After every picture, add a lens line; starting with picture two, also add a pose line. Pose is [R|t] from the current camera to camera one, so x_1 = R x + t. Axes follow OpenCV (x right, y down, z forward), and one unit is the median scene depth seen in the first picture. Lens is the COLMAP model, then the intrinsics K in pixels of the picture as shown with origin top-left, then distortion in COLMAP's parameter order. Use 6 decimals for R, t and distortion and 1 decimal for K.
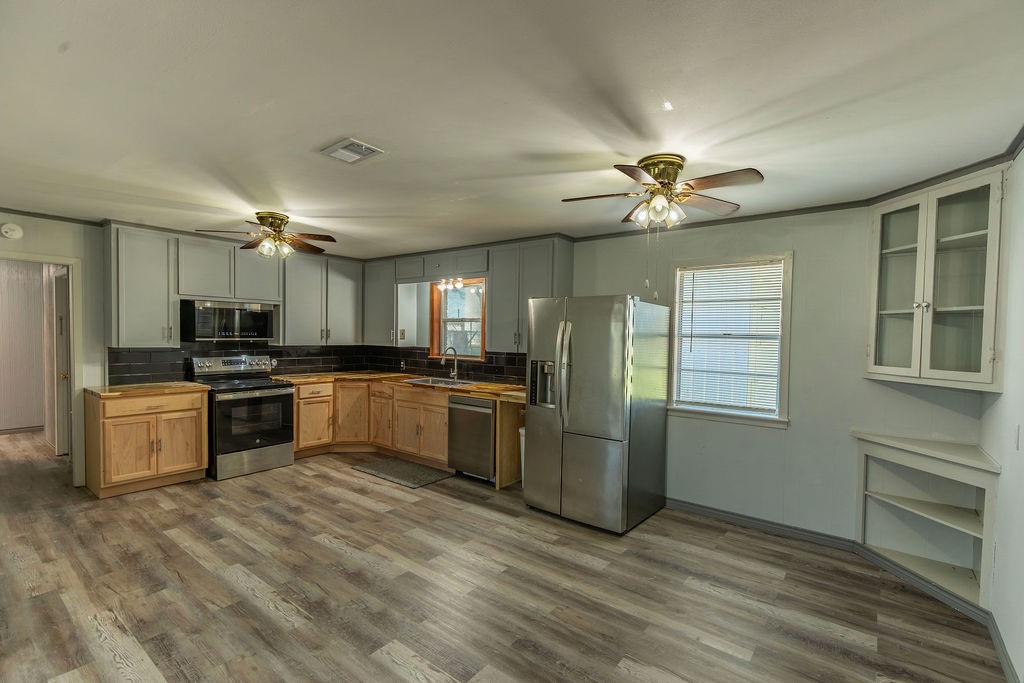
lens RADIAL K [[462.6, 0, 518.0], [0, 462.6, 350.1], [0, 0, 1]] dist [-0.000078, 0.000097]
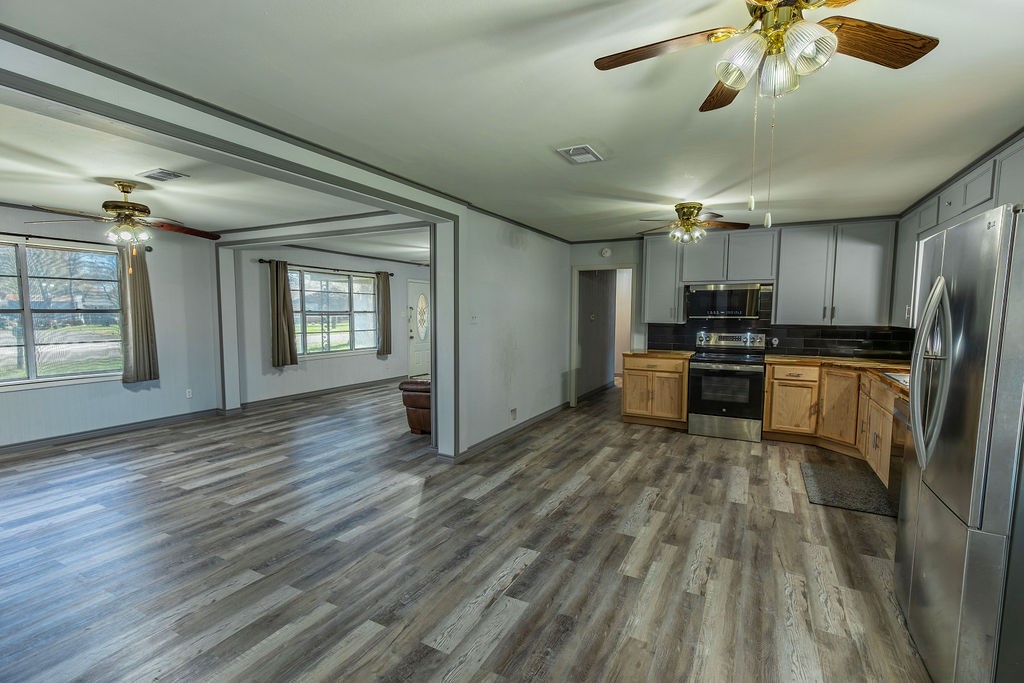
lens RADIAL K [[461.5, 0, 519.7], [0, 461.5, 346.2], [0, 0, 1]] dist [0.000264, -0.000480]
pose [[0.174795, 0.060913, -0.982719, 0.441639], [-0.037771, 0.997765, 0.055127, 0.004537], [0.983880, 0.027482, 0.176705, 0.347425]]
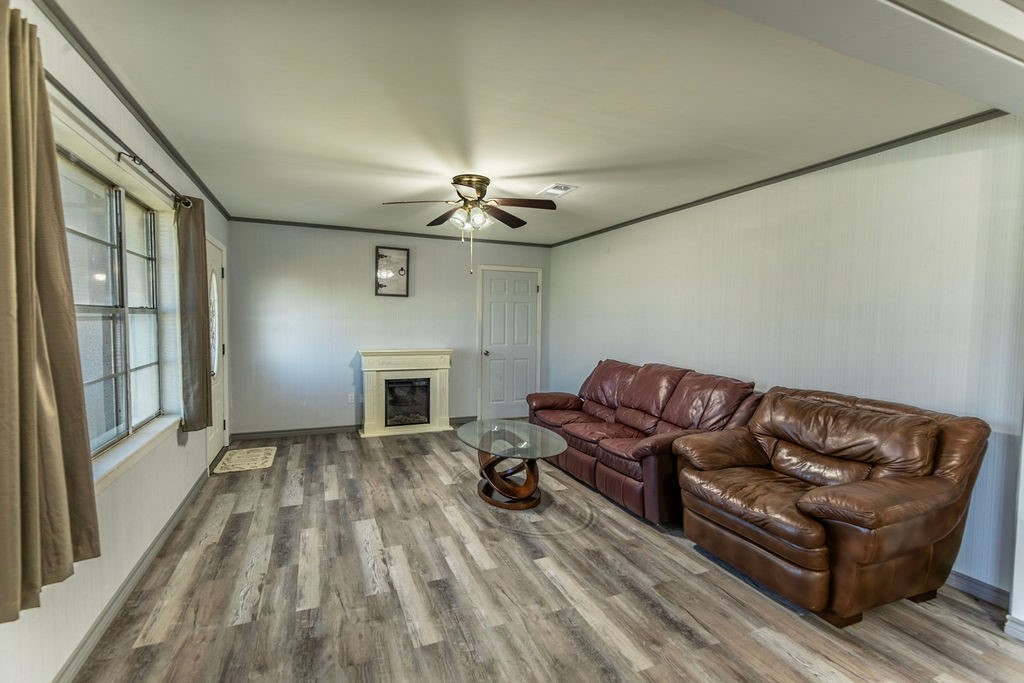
lens RADIAL K [[464.3, 0, 512.0], [0, 464.3, 341.5], [0, 0, 1]] dist [-0.000052, -0.000246]
pose [[0.868689, 0.017647, -0.495043, -0.821648], [-0.015635, 0.999844, 0.008205, 0.017759], [0.495111, 0.000612, 0.868830, -0.275724]]
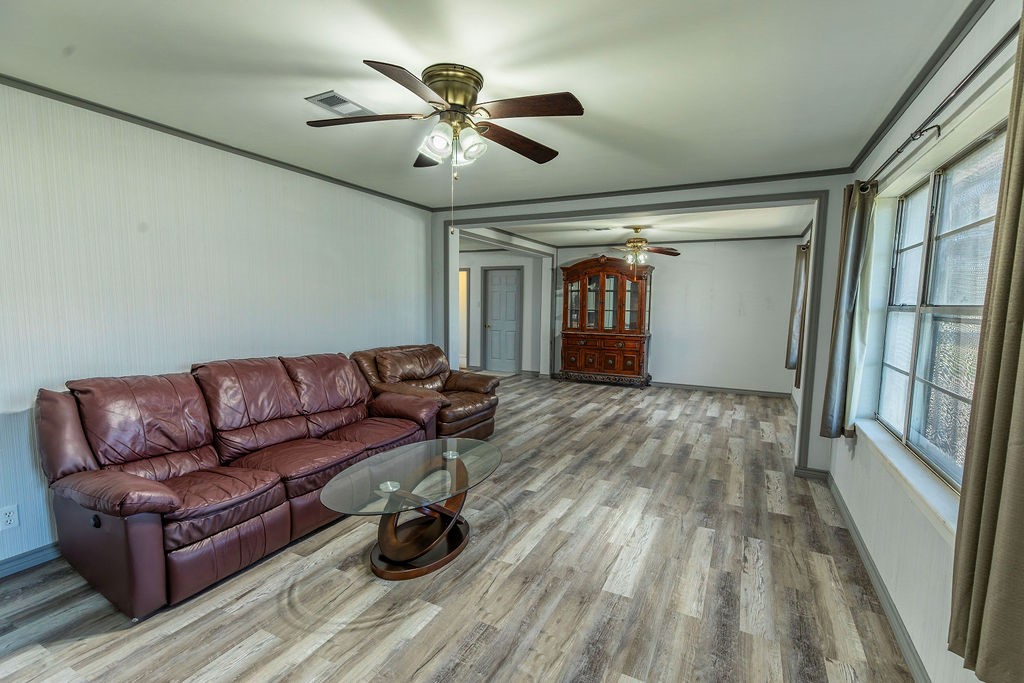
lens RADIAL K [[461.5, 0, 519.7], [0, 461.5, 346.2], [0, 0, 1]] dist [0.000264, -0.000480]
pose [[-0.187825, -0.112949, 0.975687, -1.792147], [0.017526, 0.992822, 0.118307, -0.029701], [-0.982046, 0.039320, -0.184497, 0.404502]]
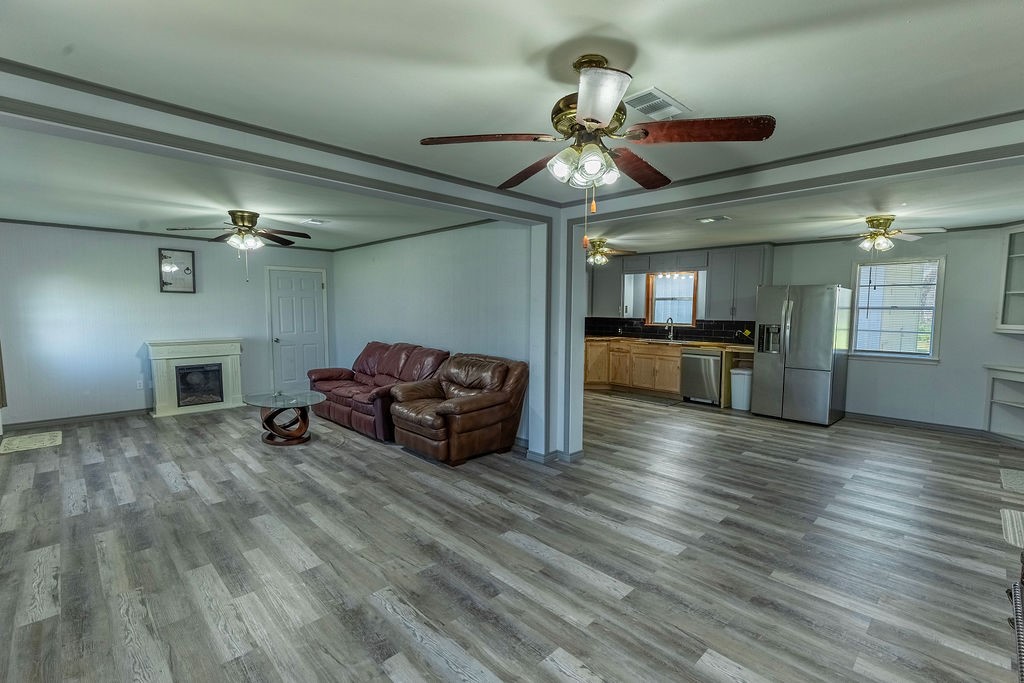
lens RADIAL K [[461.5, 0, 519.7], [0, 461.5, 346.2], [0, 0, 1]] dist [0.000264, -0.000480]
pose [[0.990722, -0.000336, -0.135902, -0.498868], [0.006769, 0.998878, 0.046876, 0.014581], [0.135734, -0.047361, 0.989613, -0.611493]]
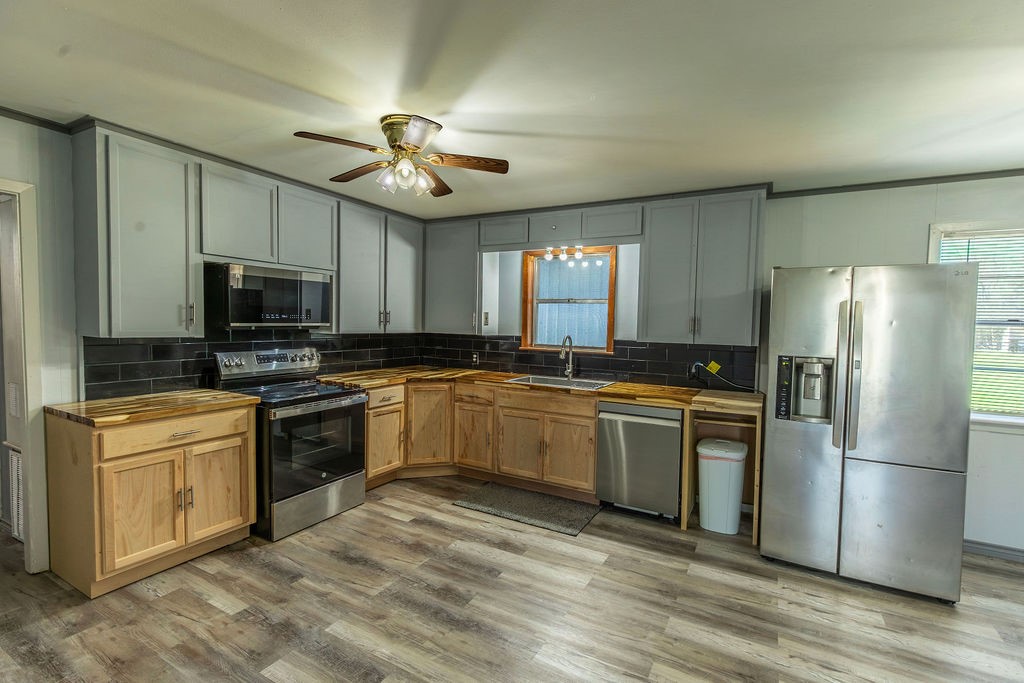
lens RADIAL K [[461.5, 0, 519.7], [0, 461.5, 346.2], [0, 0, 1]] dist [0.000264, -0.000480]
pose [[0.988507, -0.003815, 0.151125, -0.404252], [0.000768, 0.999795, 0.020217, -0.005667], [-0.151172, -0.019868, 0.988308, 0.310252]]
